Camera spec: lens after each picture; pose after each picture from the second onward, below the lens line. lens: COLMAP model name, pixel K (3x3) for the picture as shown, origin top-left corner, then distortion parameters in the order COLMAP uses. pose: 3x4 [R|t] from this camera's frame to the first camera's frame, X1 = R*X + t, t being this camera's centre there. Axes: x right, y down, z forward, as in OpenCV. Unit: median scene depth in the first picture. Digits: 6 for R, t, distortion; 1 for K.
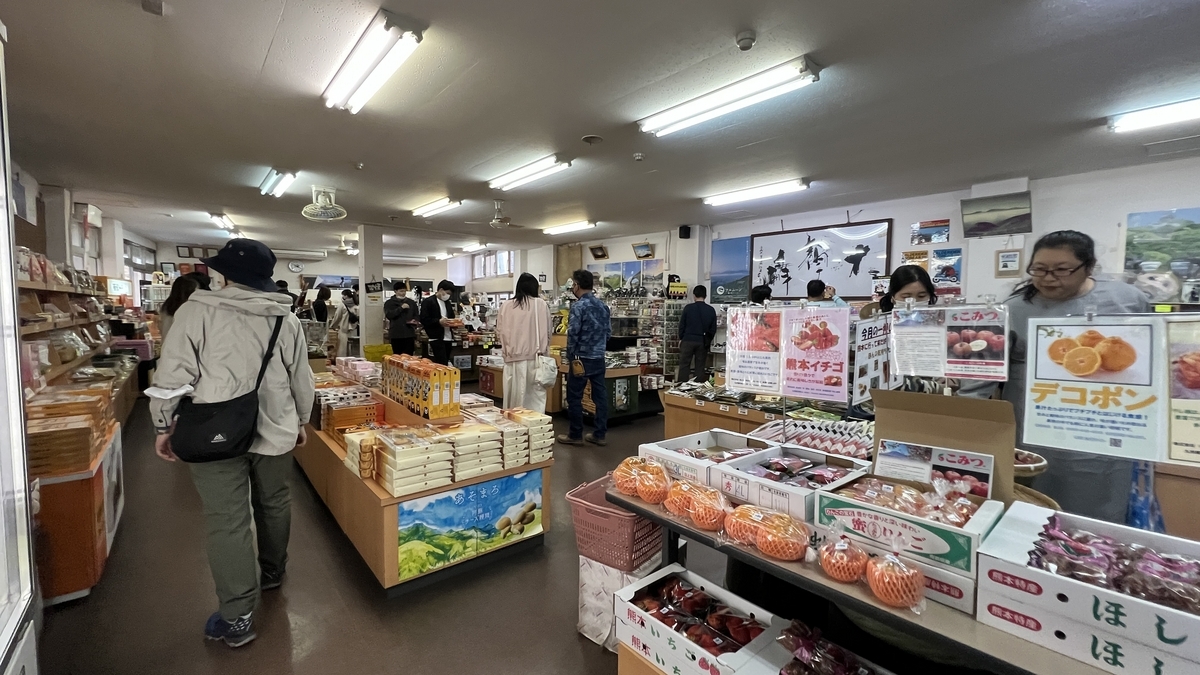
lens RADIAL K [[477.5, 0, 596.1], [0, 477.5, 331.2], [0, 0, 1]] dist [-0.003026, -0.000095]
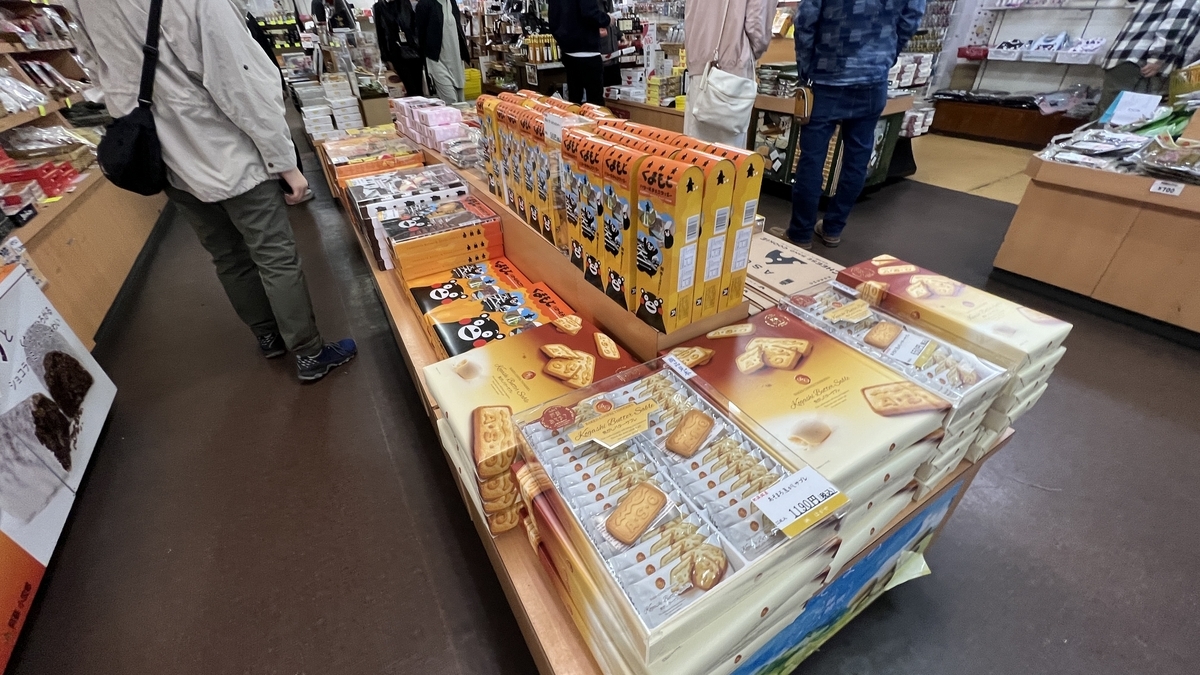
lens RADIAL K [[477.5, 0, 596.1], [0, 477.5, 331.2], [0, 0, 1]] dist [-0.003026, -0.000095]
pose [[0.983153, 0.051741, -0.175306, -0.341316], [0.046198, 0.857619, 0.512207, 0.022735], [0.176848, -0.511677, 0.840780, 0.736624]]
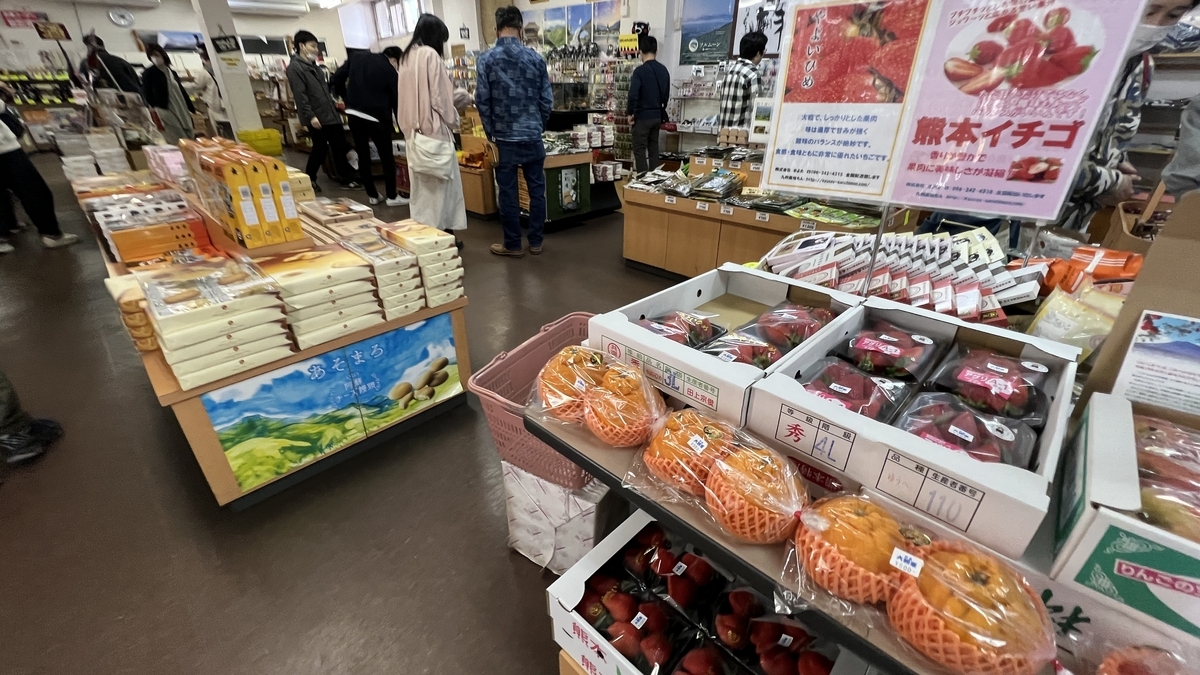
lens RADIAL K [[477.5, 0, 596.1], [0, 477.5, 331.2], [0, 0, 1]] dist [-0.003026, -0.000095]
pose [[0.994988, -0.053287, 0.084617, 0.036253], [0.013102, 0.908367, 0.417968, 0.031708], [-0.099135, -0.414764, 0.904513, 0.362337]]
